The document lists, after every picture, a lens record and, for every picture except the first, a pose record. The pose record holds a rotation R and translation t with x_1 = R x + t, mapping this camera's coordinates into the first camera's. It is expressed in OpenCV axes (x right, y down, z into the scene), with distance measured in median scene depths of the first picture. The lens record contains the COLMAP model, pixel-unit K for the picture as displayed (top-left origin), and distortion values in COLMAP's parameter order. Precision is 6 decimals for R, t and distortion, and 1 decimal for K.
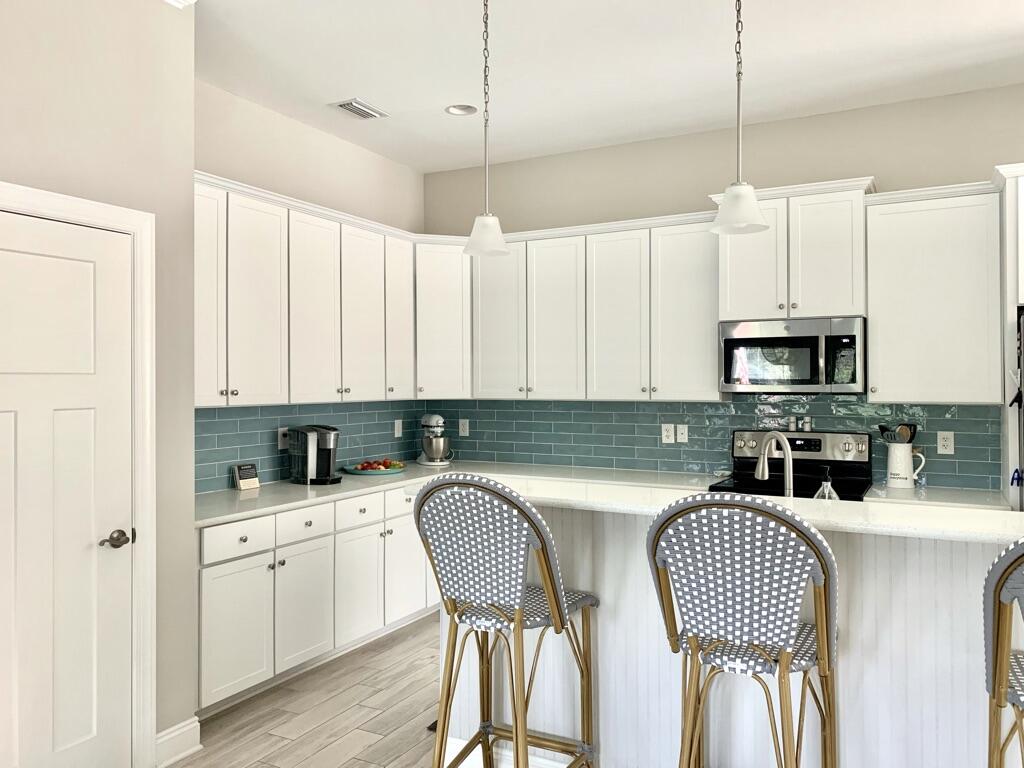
lens RADIAL K [[780.5, 0, 506.3], [0, 780.5, 377.1], [0, 0, 1]] dist [0.010881, -0.000876]
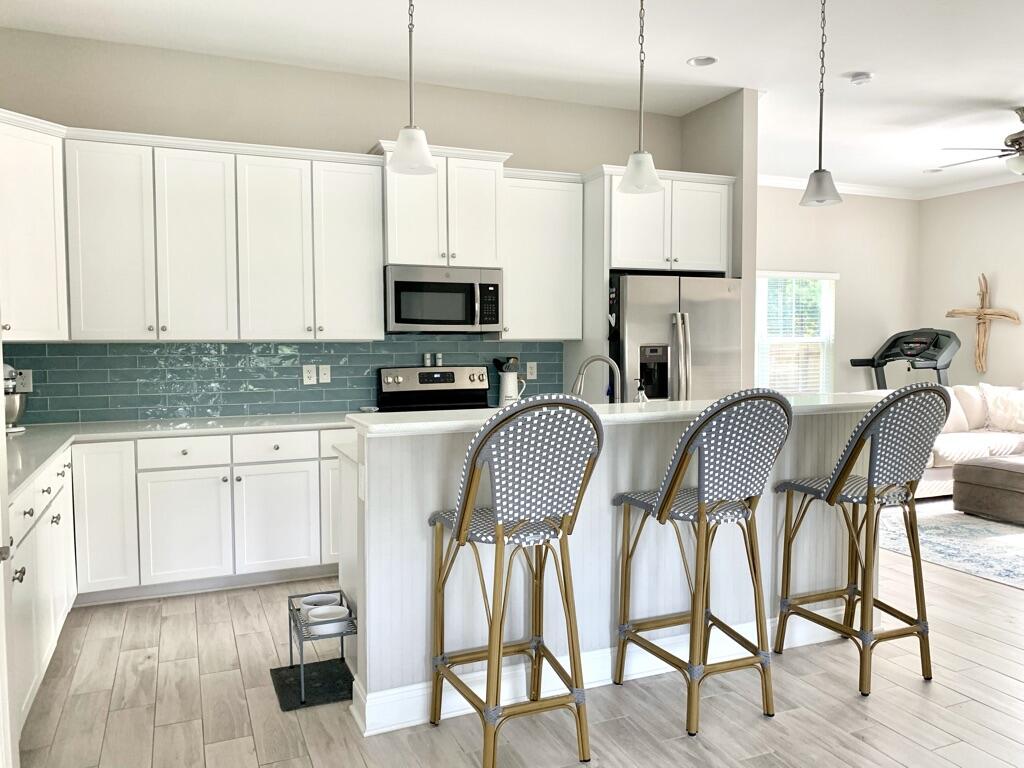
lens RADIAL K [[779.6, 0, 512.0], [0, 779.6, 384.0], [0, 0, 1]] dist [0.052507, -0.005240]
pose [[0.631848, -0.045695, 0.773744, -0.454171], [-0.005135, 0.997992, 0.063132, 0.023207], [-0.775075, -0.043863, 0.630345, 0.199477]]
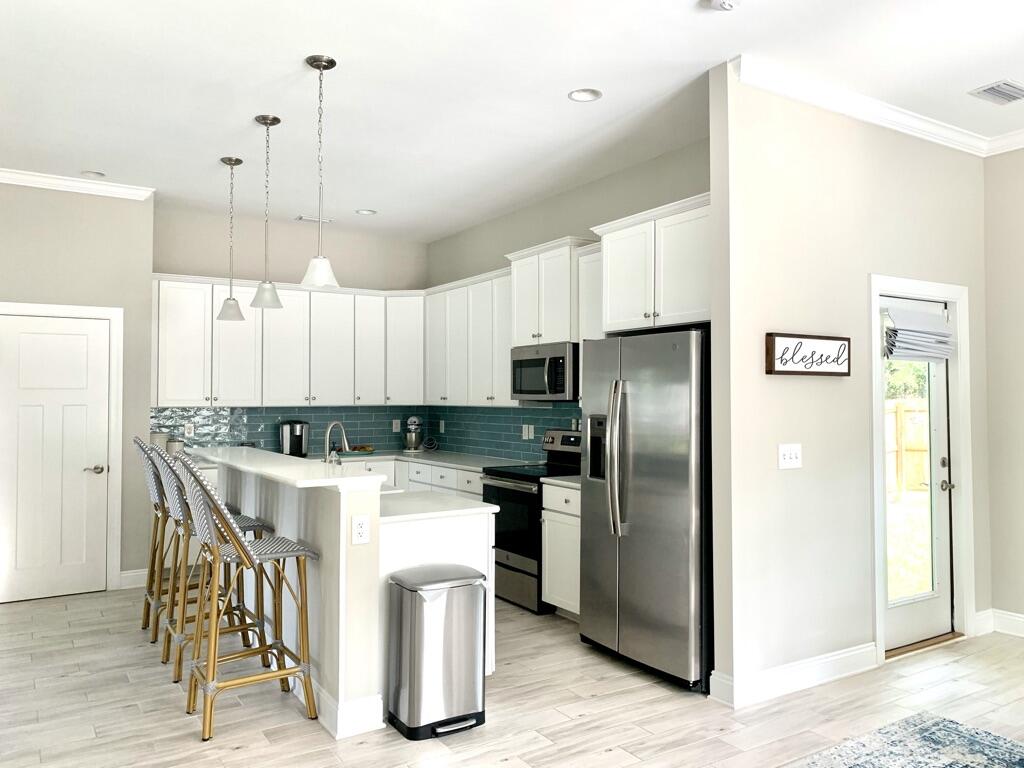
lens RADIAL K [[779.6, 0, 512.0], [0, 779.6, 384.0], [0, 0, 1]] dist [0.052507, -0.005240]
pose [[0.869445, -0.007623, -0.493972, 0.950456], [0.003882, 0.999955, -0.008599, 0.003145], [0.494015, 0.005559, 0.869435, -0.169815]]
